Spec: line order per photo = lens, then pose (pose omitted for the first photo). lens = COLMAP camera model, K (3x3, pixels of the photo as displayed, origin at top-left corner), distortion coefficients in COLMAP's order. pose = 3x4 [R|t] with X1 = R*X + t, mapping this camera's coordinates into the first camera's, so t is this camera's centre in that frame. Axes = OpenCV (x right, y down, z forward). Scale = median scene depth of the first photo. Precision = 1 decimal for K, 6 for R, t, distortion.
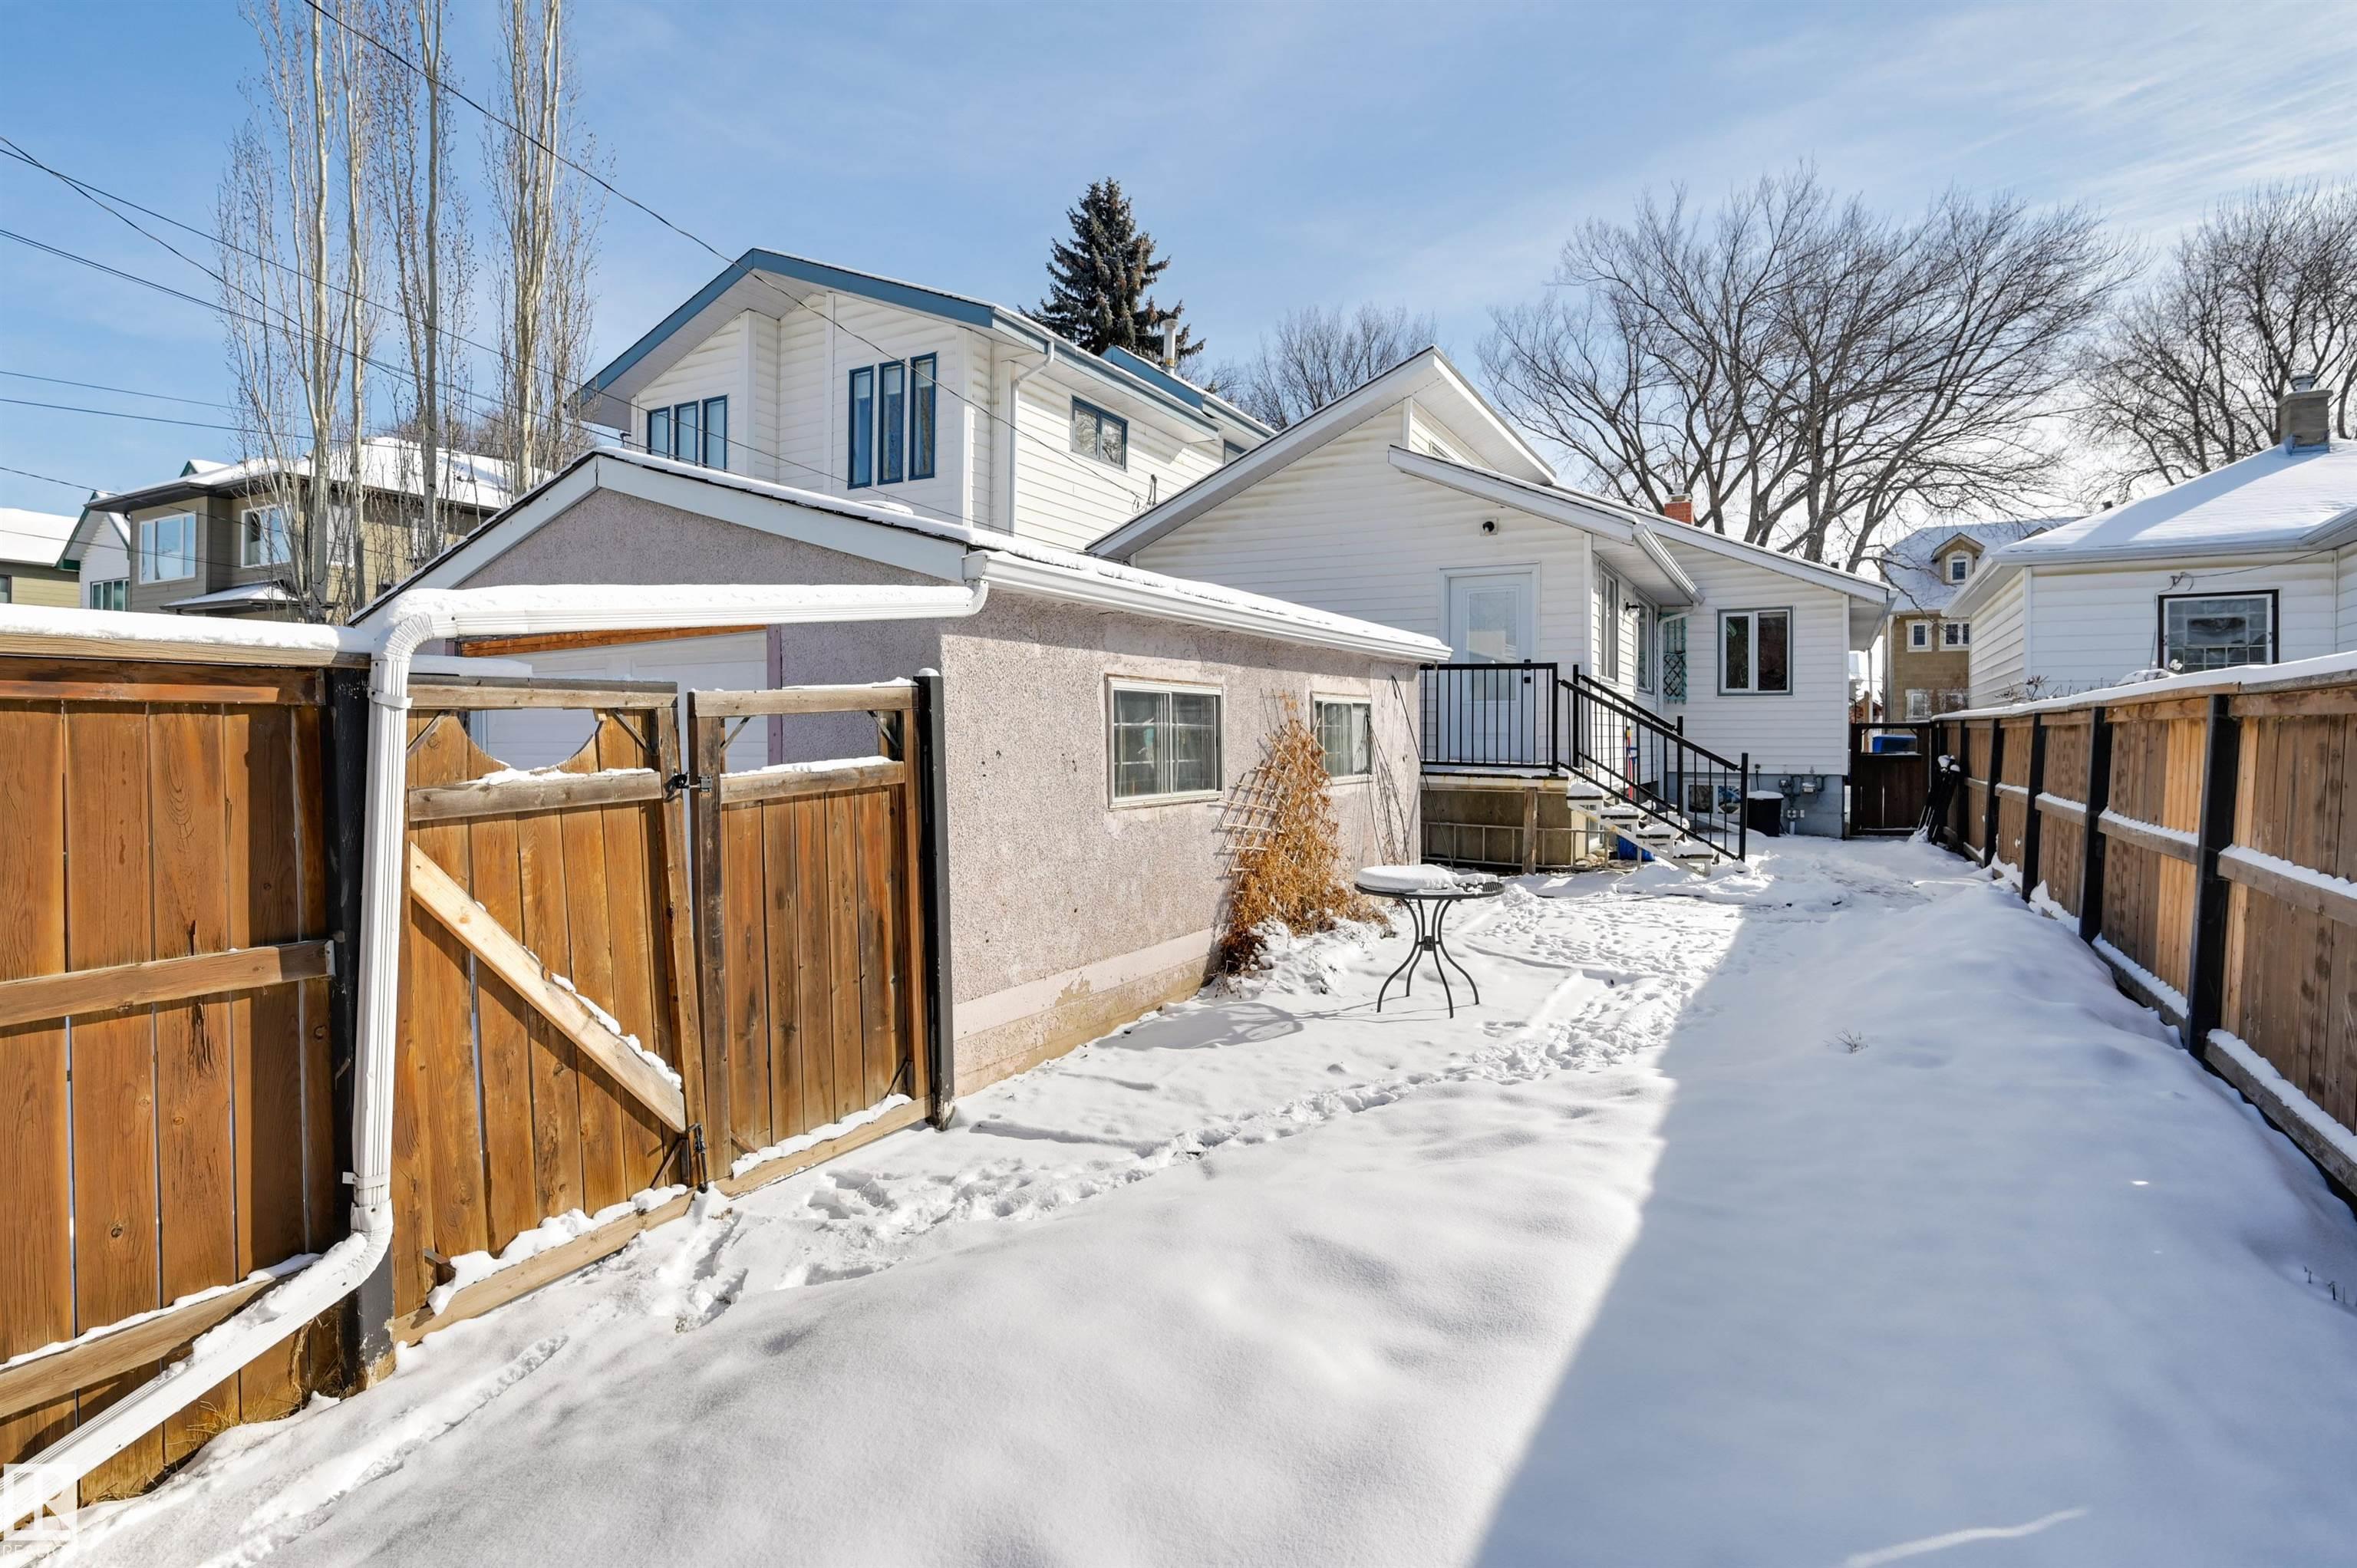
lens RADIAL K [[1133.3, 0, 1176.0], [0, 1133.3, 789.8], [0, 0, 1]] dist [-0.000155, -0.000106]
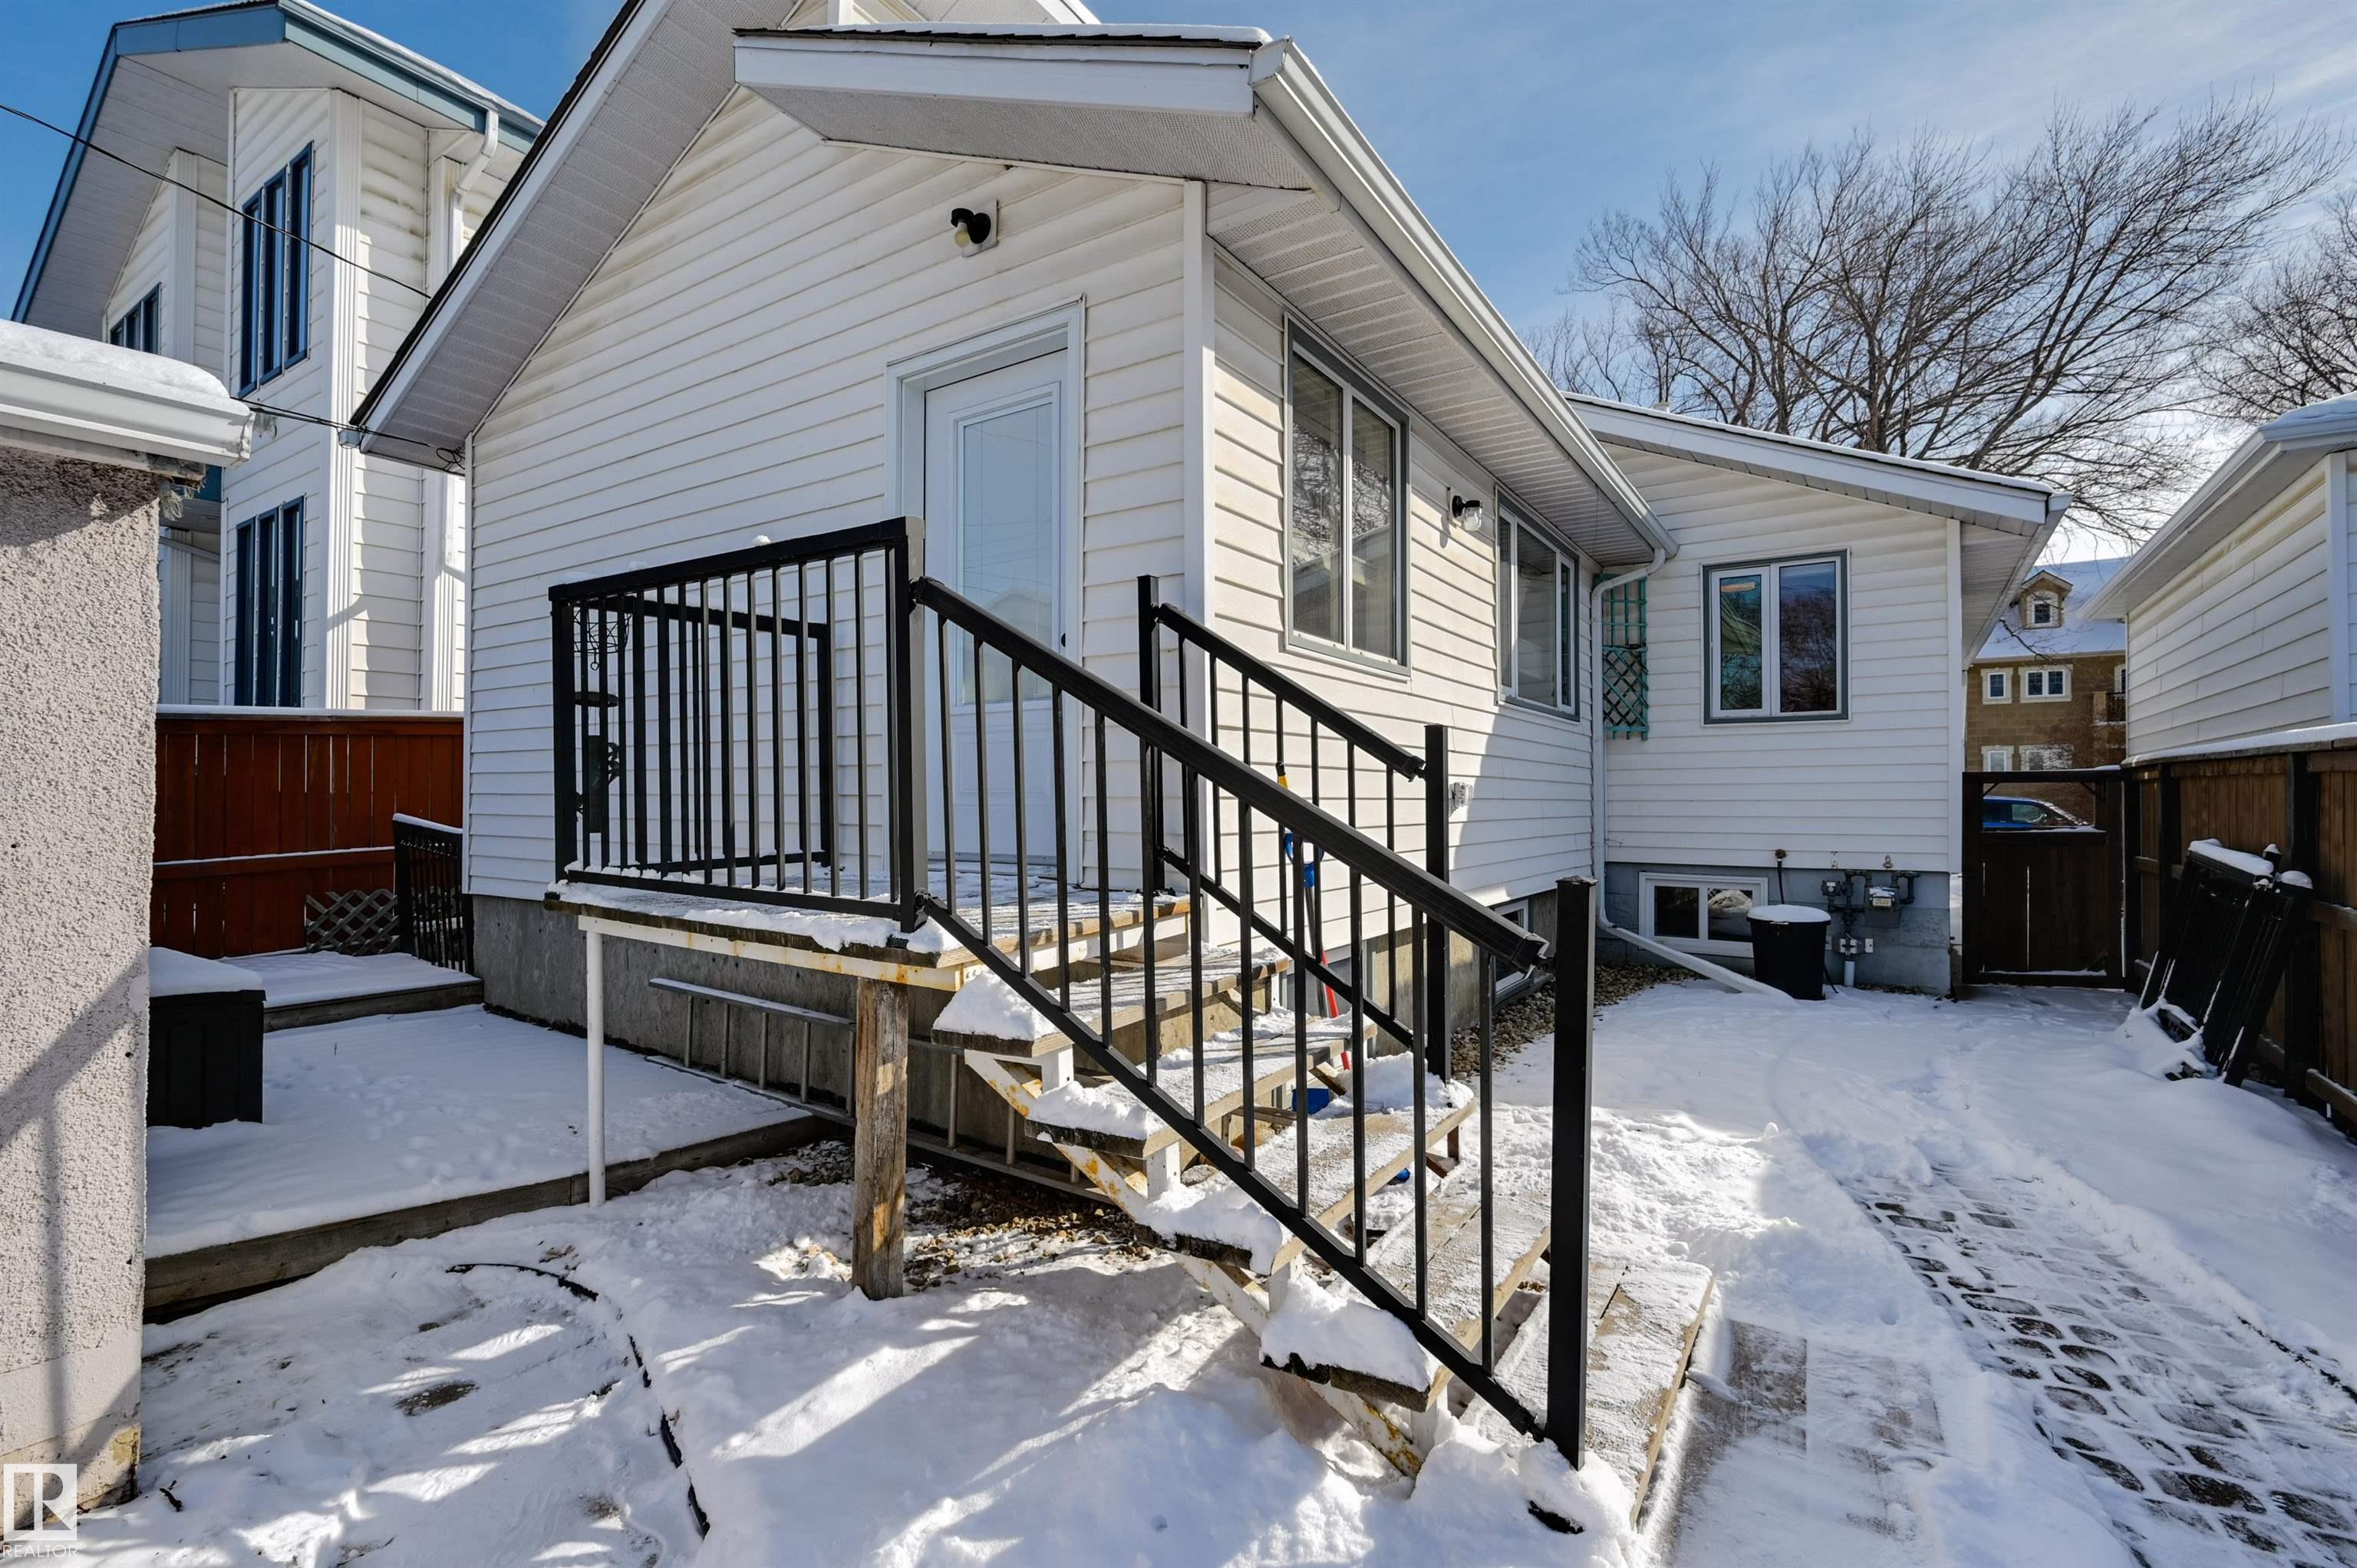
lens RADIAL K [[1086.4, 0, 1170.8], [0, 1086.4, 833.4], [0, 0, 1]] dist [0.000402, -0.000183]
pose [[0.998030, -0.002304, -0.062697, 0.191960], [0.001218, 0.999849, -0.017351, -0.016217], [0.062727, 0.017240, 0.997882, 0.349951]]
